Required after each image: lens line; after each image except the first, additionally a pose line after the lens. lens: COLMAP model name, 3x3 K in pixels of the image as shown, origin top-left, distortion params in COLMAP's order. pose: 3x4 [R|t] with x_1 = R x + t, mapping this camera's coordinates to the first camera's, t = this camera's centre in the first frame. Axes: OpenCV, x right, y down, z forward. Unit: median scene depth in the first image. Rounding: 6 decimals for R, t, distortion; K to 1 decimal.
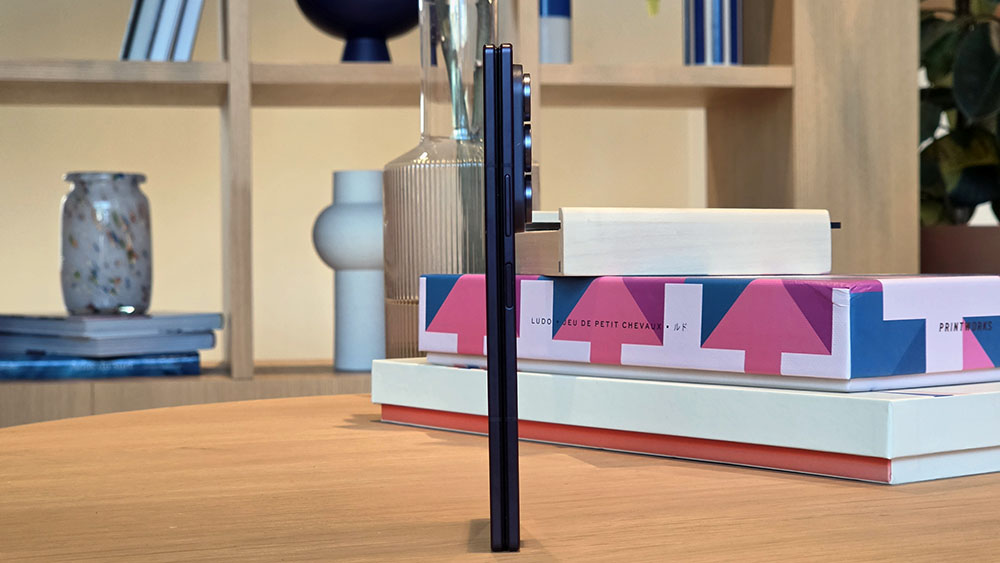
lens RADIAL K [[1914.1, 0, 500.0], [0, 1914.1, 281.5], [0, 0, 1]] dist [-0.675543, 6.112070]
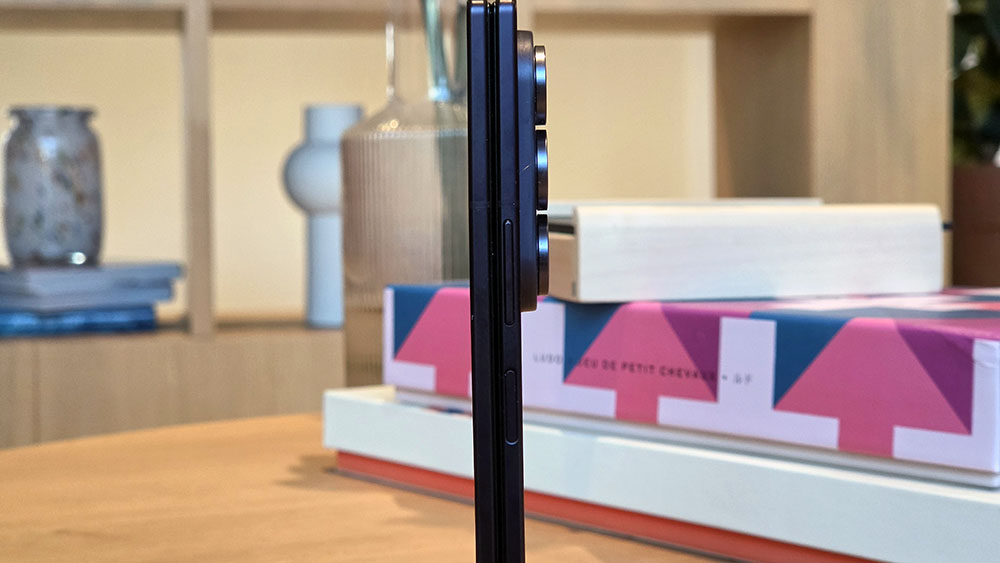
lens RADIAL K [[1914.1, 0, 500.0], [0, 1914.1, 281.5], [0, 0, 1]] dist [-0.675543, 6.112070]
pose [[0.999974, -0.000369, 0.007145, -0.001814], [0.000050, 0.999007, 0.044554, -0.039724], [-0.007154, -0.044552, 0.998981, 0.256569]]
